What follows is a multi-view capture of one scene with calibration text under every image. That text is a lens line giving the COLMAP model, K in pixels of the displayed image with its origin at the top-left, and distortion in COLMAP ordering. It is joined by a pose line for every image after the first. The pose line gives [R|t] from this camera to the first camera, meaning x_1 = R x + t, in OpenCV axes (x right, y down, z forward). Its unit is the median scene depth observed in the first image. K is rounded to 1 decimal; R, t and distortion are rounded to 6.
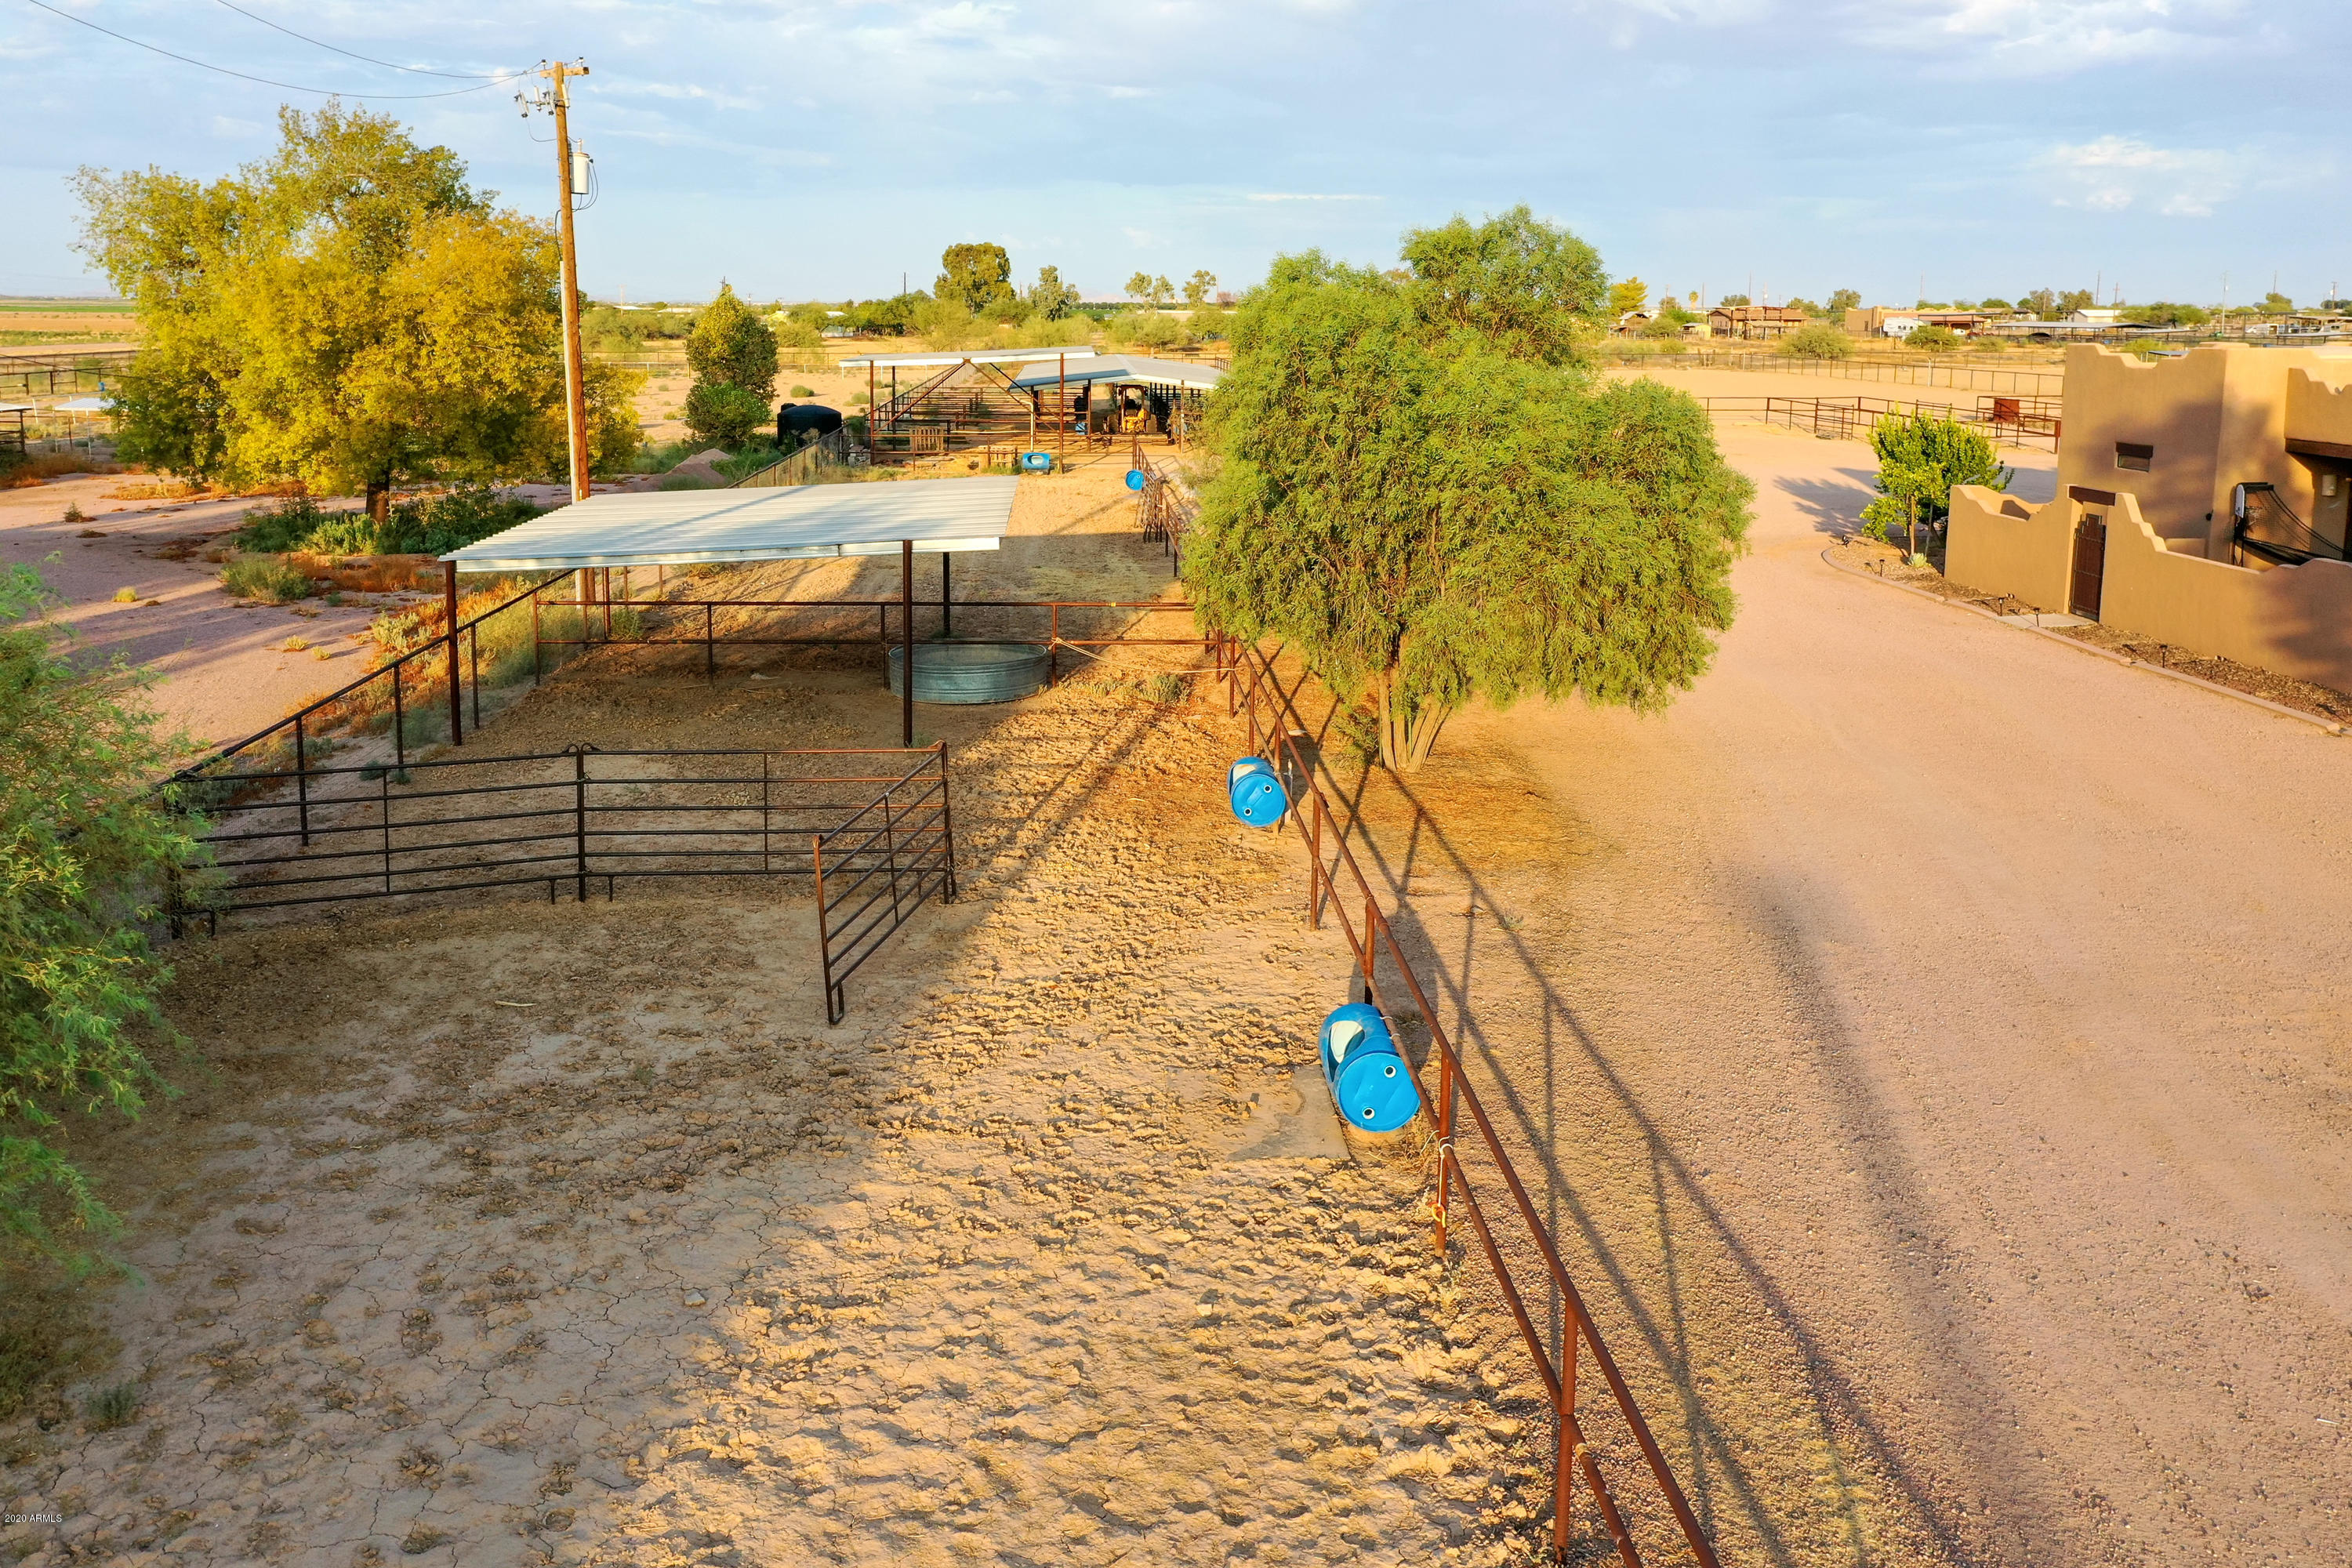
lens RADIAL K [[1882.7, 0, 1121.3], [0, 1882.7, 605.1], [0, 0, 1]] dist [0.009532, -0.002627]
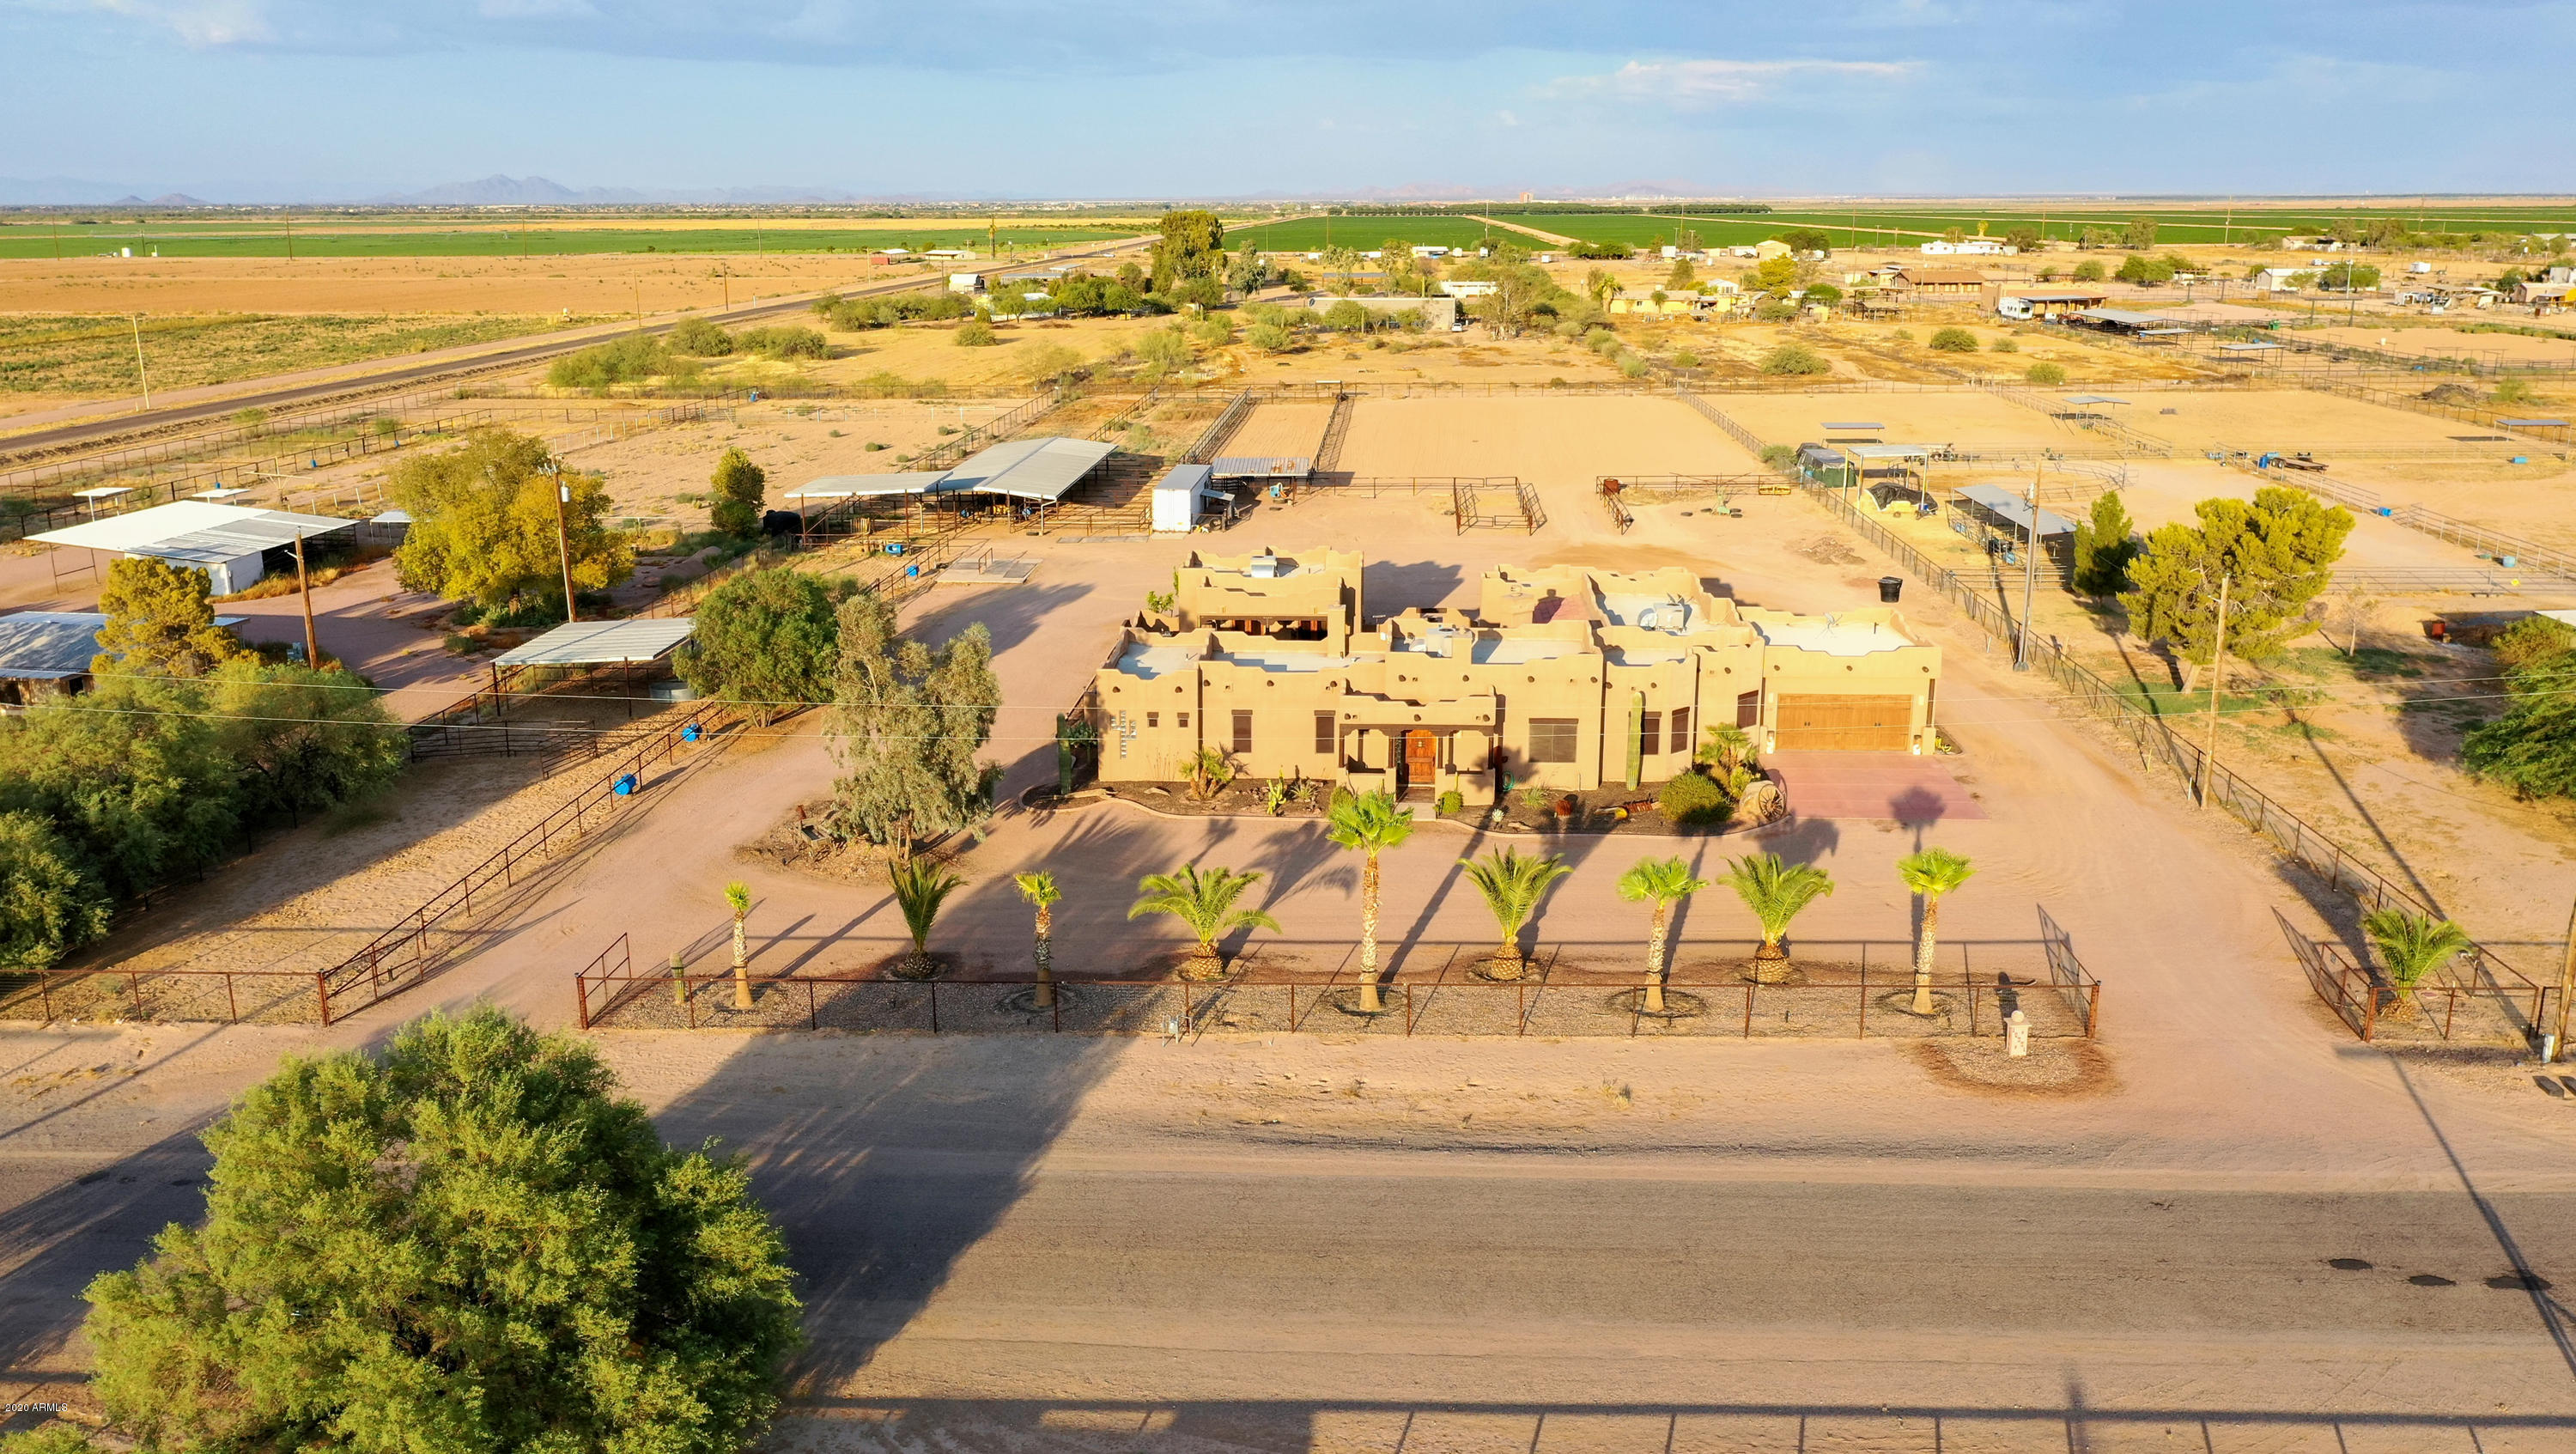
lens RADIAL K [[2035.1, 0, 1271.6], [0, 2035.1, 729.7], [0, 0, 1]] dist [-0.004244, -0.005266]
pose [[0.995413, 0.008297, -0.095311, 0.775659], [0.000863, 0.995413, 0.095665, -0.140162], [0.095667, -0.095308, 0.990840, -1.396686]]
